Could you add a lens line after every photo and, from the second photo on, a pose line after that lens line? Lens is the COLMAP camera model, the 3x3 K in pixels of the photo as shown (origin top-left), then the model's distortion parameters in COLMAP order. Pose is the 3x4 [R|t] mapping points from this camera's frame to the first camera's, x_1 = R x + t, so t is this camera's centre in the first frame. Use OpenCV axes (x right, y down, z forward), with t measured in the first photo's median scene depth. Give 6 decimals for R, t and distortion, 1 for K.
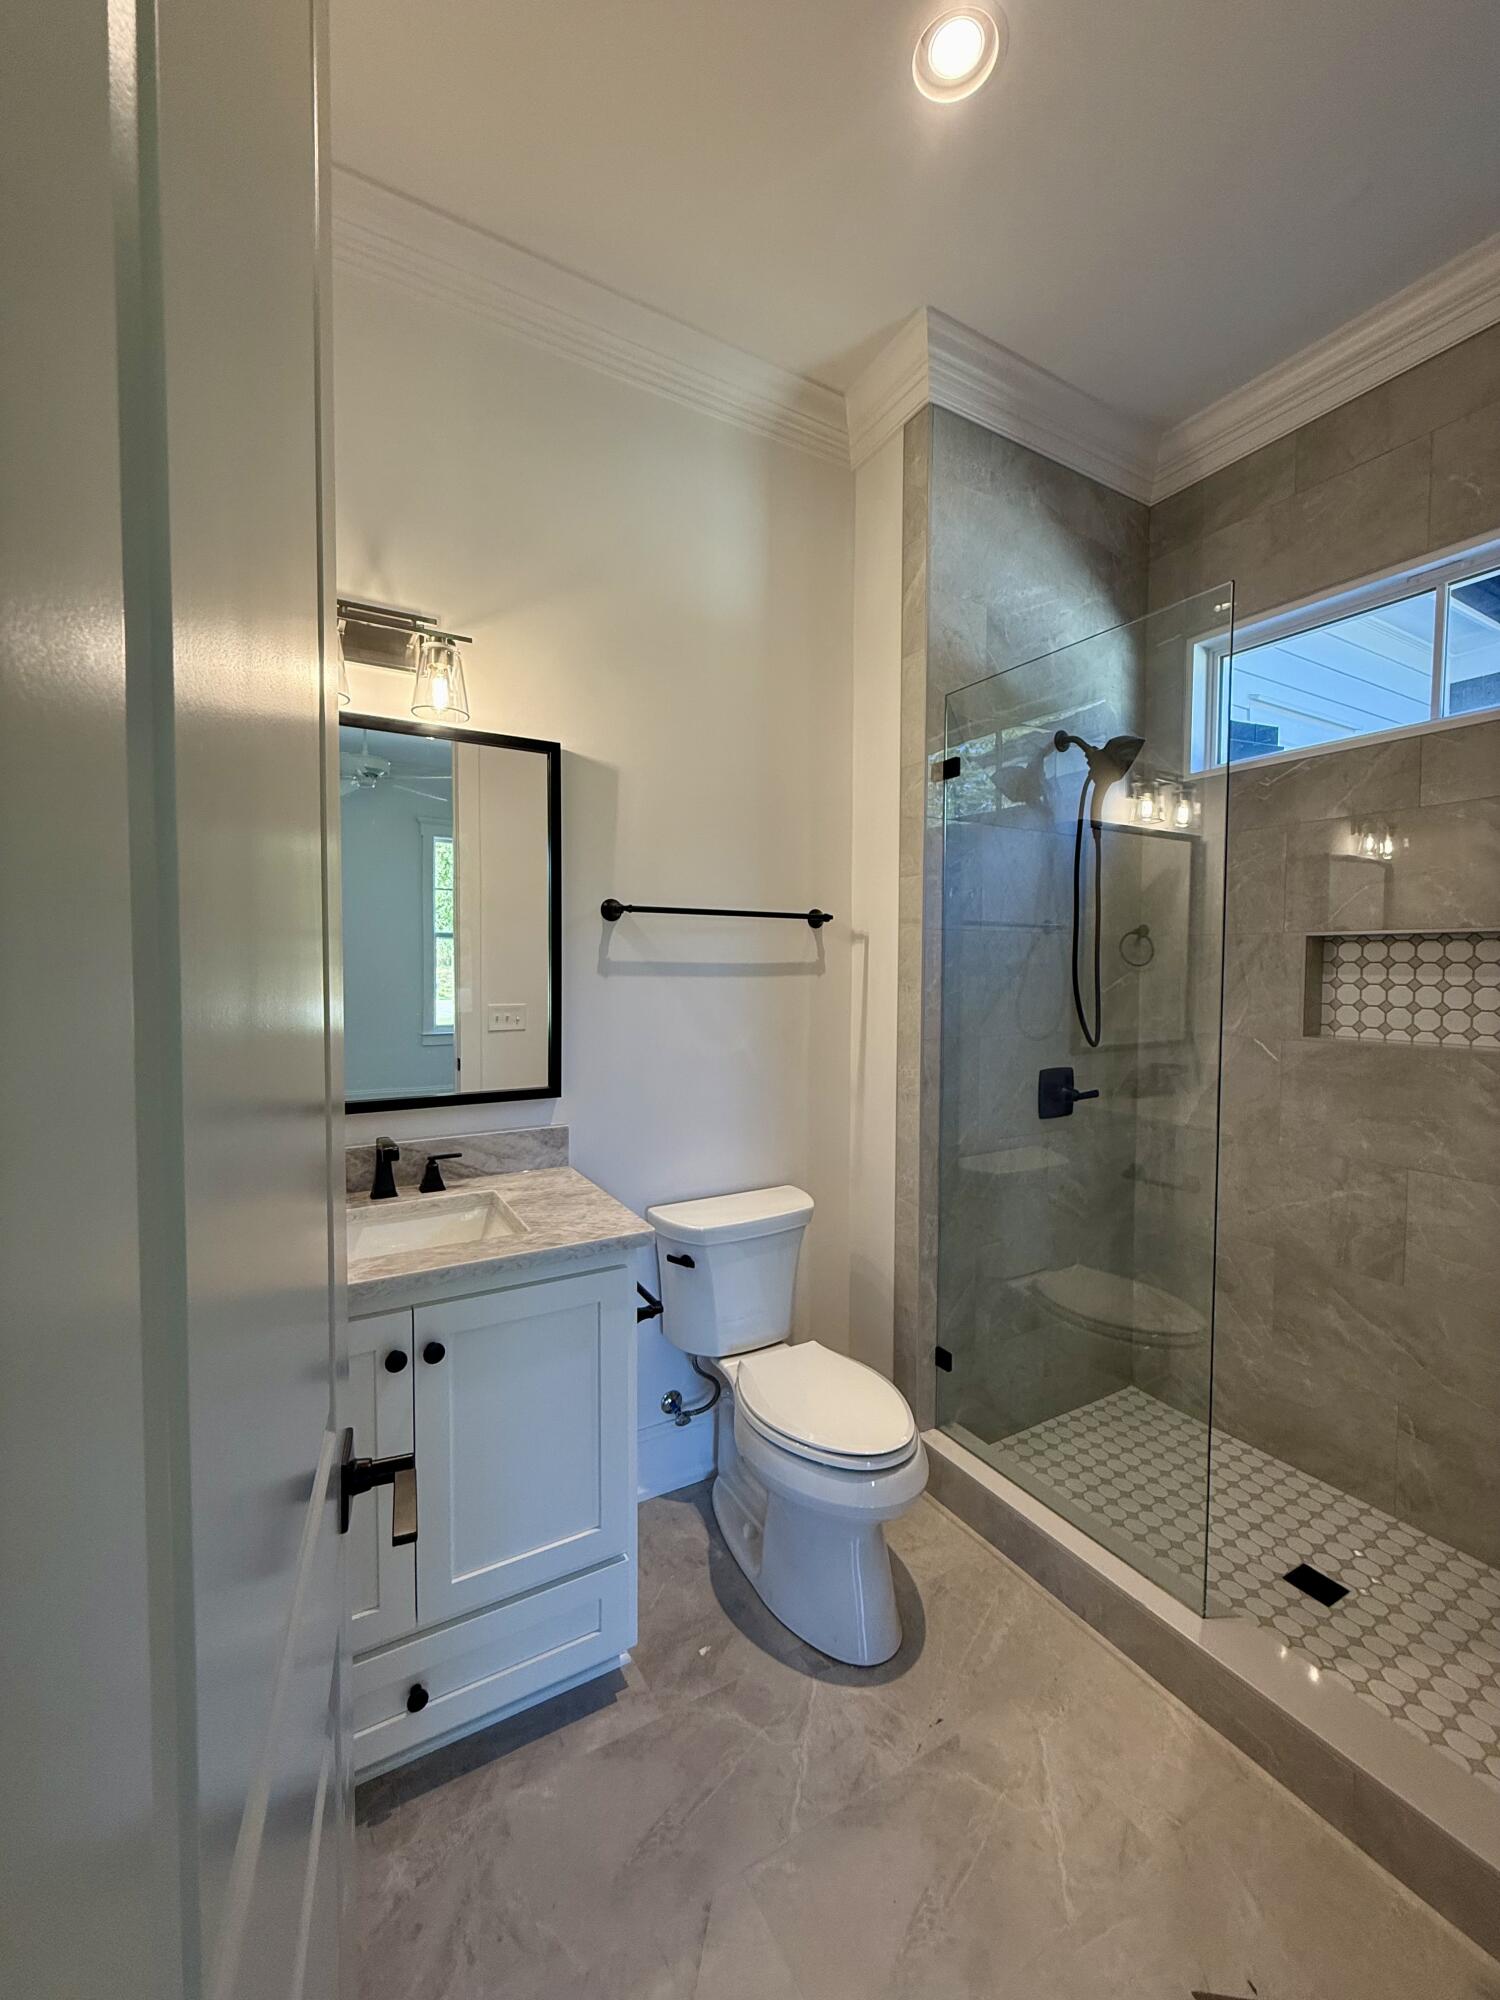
lens RADIAL K [[797.0, 0, 746.2], [0, 797.0, 994.2], [0, 0, 1]] dist [-0.000337, -0.000026]
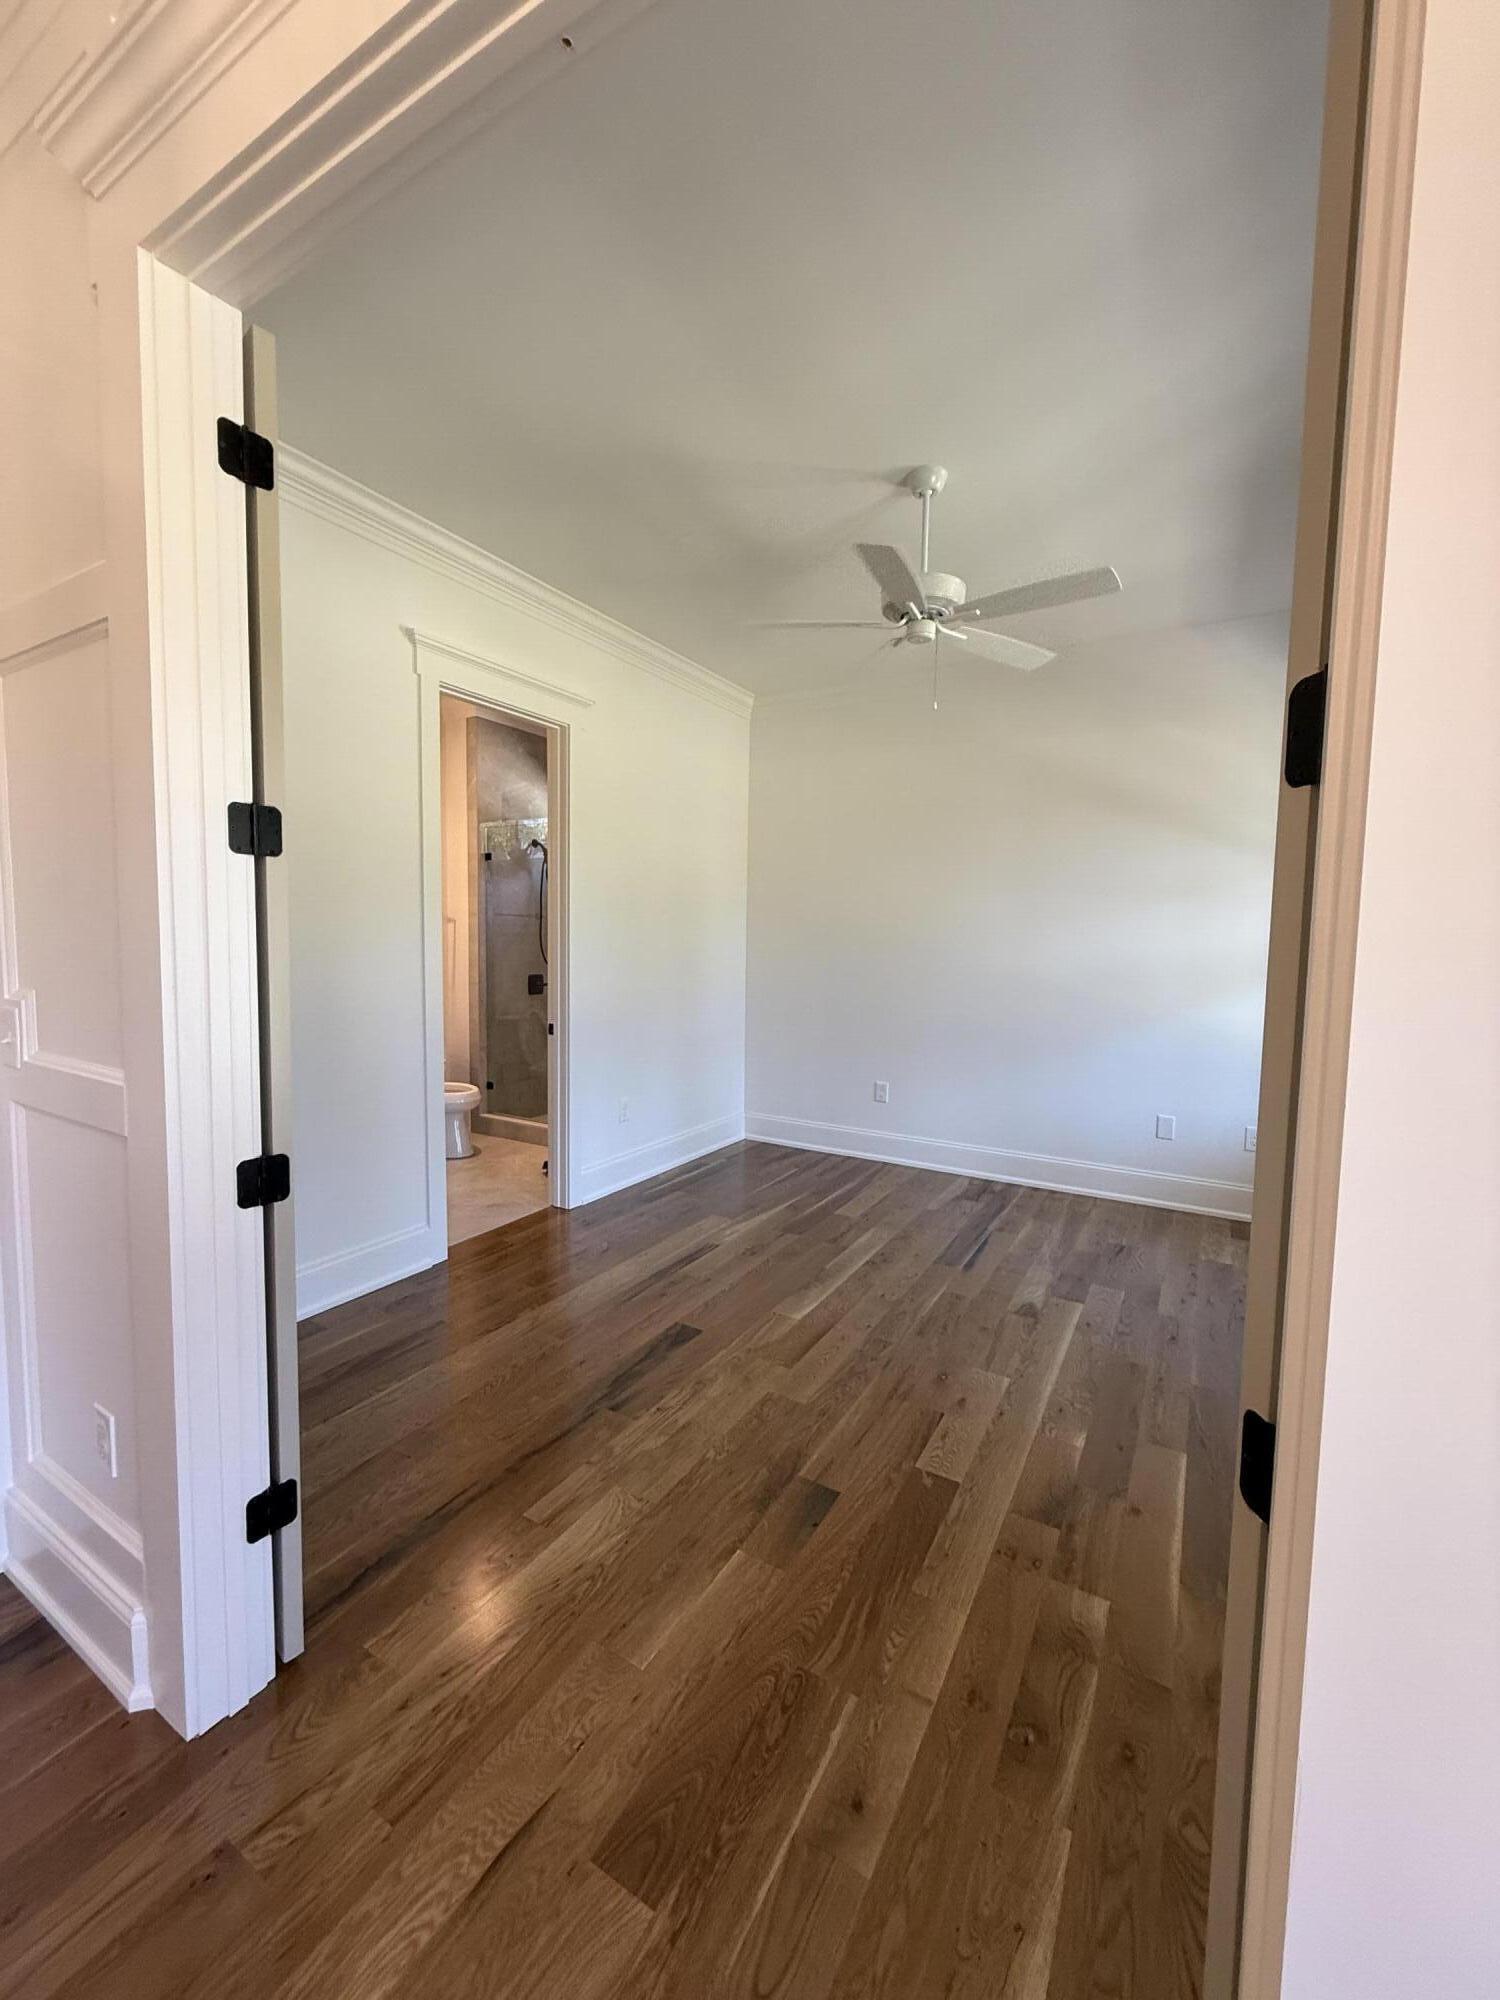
lens RADIAL K [[797.0, 0, 746.2], [0, 797.0, 994.2], [0, 0, 1]] dist [-0.000337, -0.000026]
pose [[0.868038, -0.026154, 0.495808, -0.302983], [0.005809, 0.999078, 0.042532, 0.058026], [-0.496463, -0.034039, 0.867390, -1.635200]]
